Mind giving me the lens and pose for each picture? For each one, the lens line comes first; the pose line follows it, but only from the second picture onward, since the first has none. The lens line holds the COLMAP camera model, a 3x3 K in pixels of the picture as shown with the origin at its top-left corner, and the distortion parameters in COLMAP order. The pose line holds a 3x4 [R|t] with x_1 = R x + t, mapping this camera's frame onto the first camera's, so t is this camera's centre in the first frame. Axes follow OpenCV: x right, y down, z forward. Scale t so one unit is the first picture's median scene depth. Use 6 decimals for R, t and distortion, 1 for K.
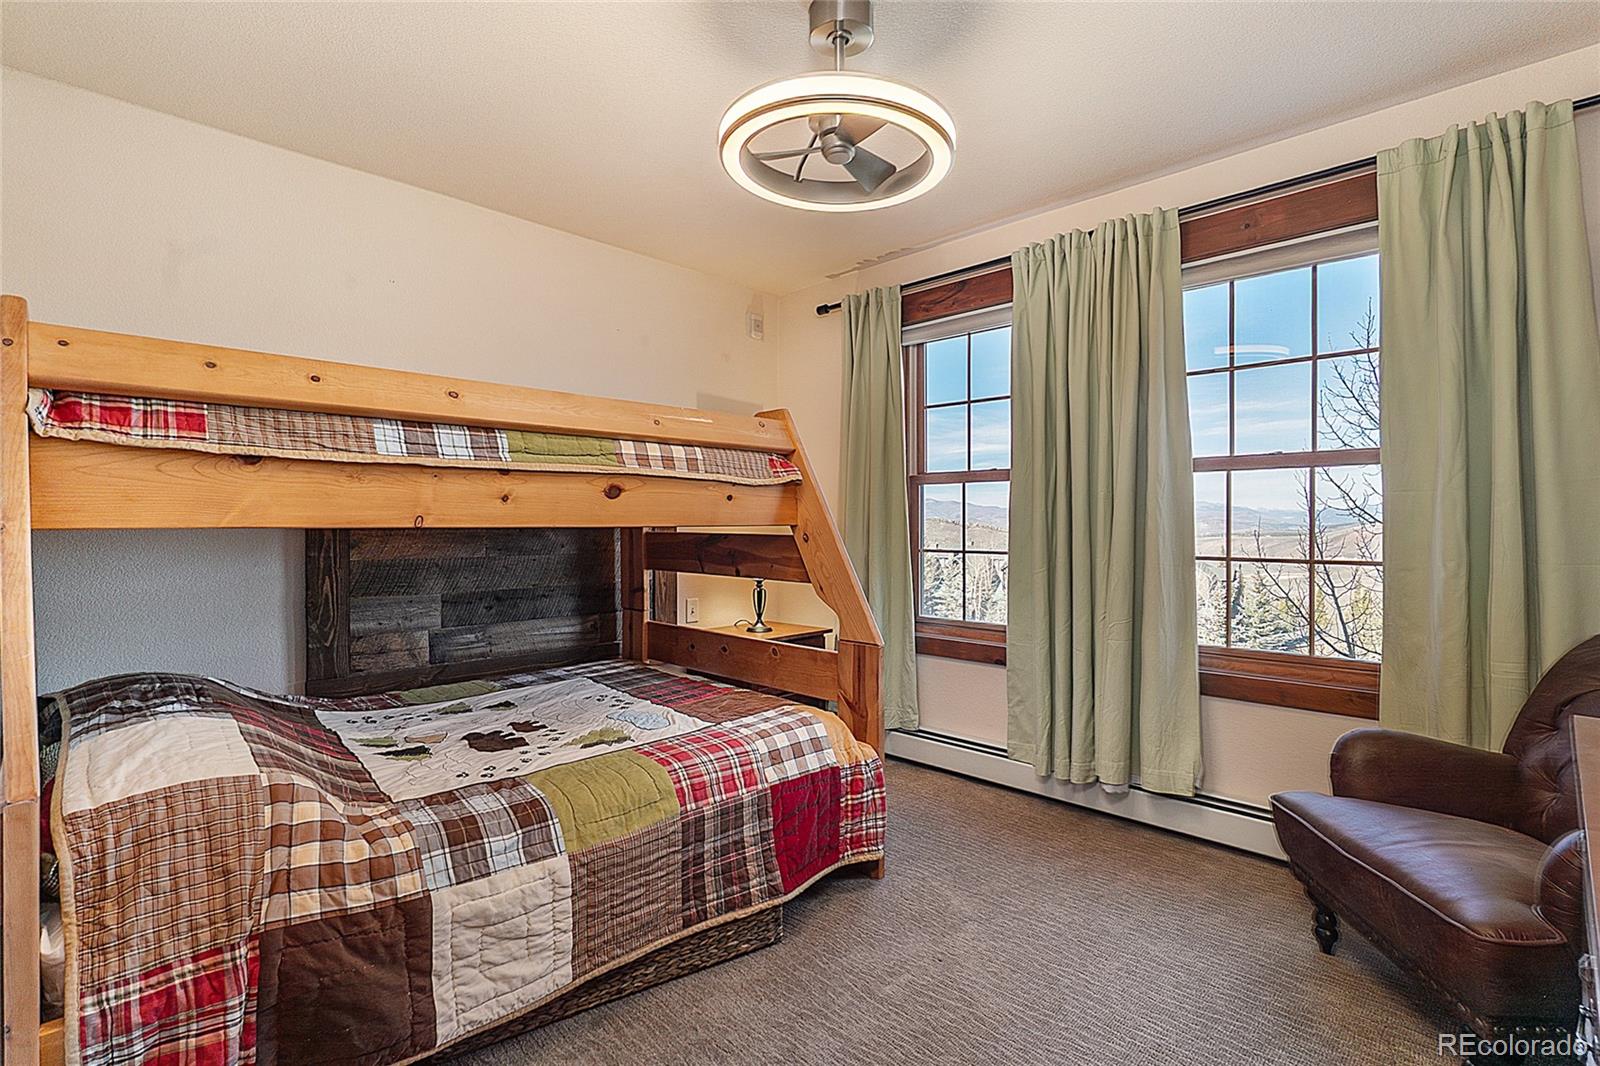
lens RADIAL K [[763.1, 0, 802.3], [0, 763.1, 525.5], [0, 0, 1]] dist [-0.002735, 0.002164]
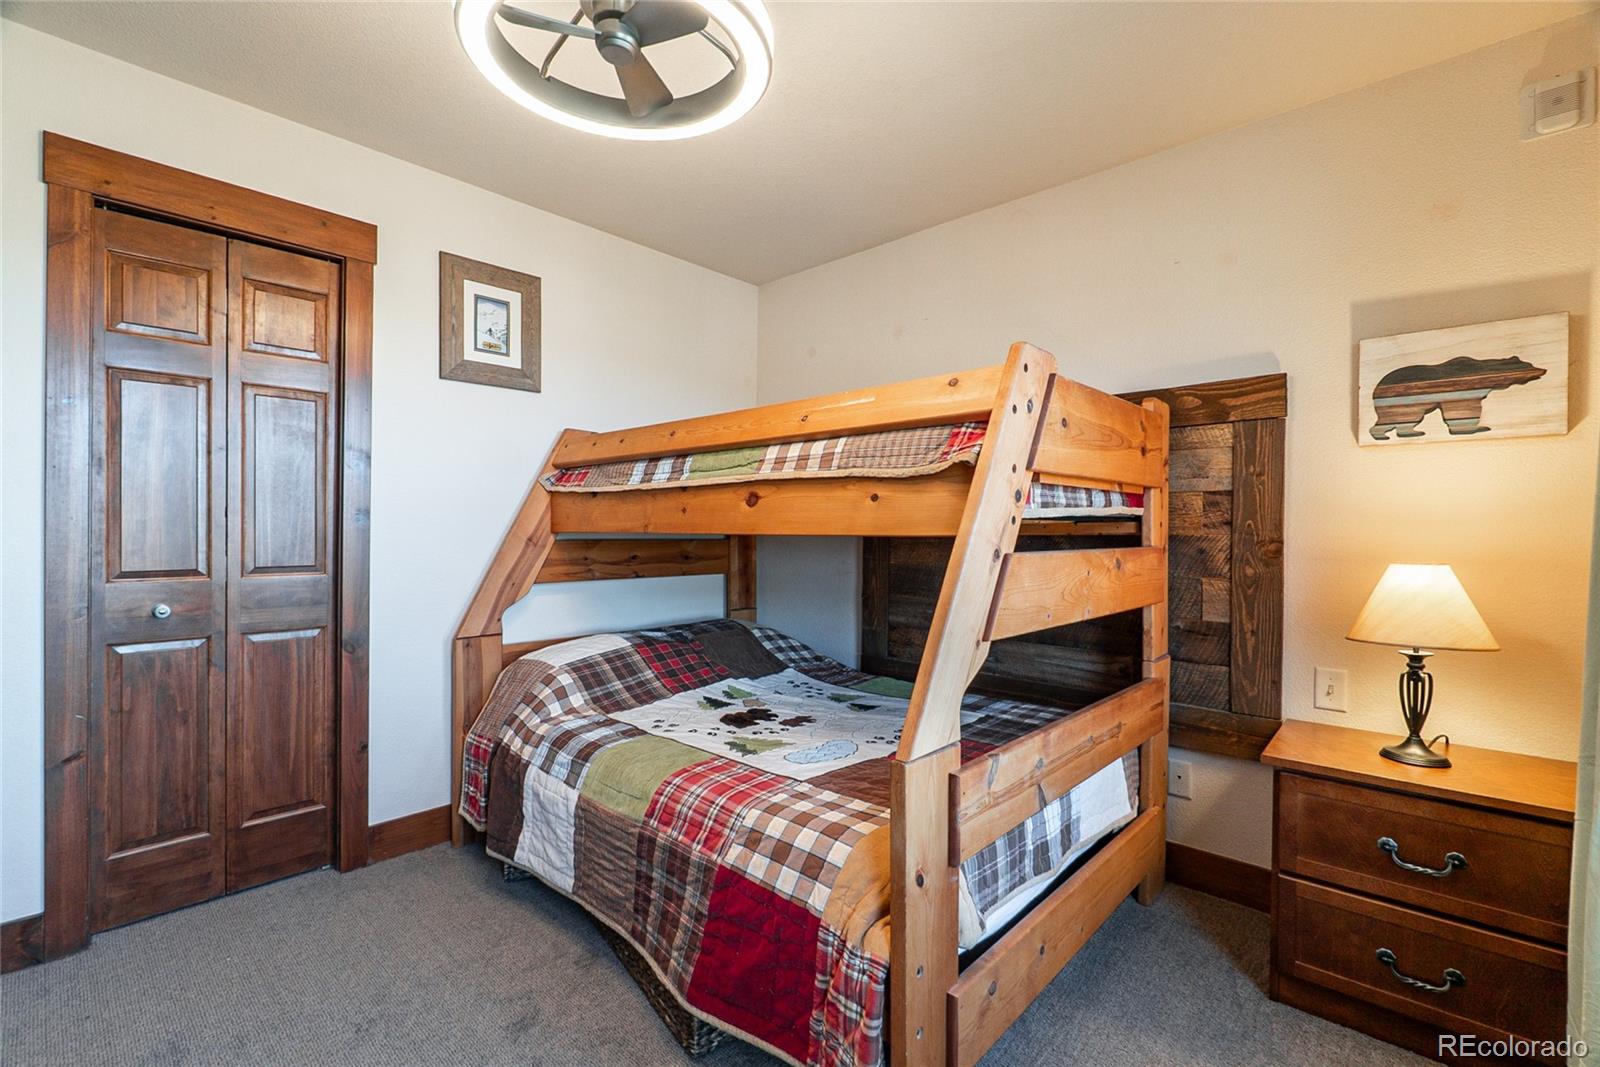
lens RADIAL K [[718.8, 0, 802.2], [0, 718.8, 534.0], [0, 0, 1]] dist [0.000172, -0.001195]
pose [[0.014608, 0.001288, -0.999892, 0.691389], [-0.011641, 0.999932, 0.001118, -0.001397], [0.999826, 0.011623, 0.014622, 1.055260]]
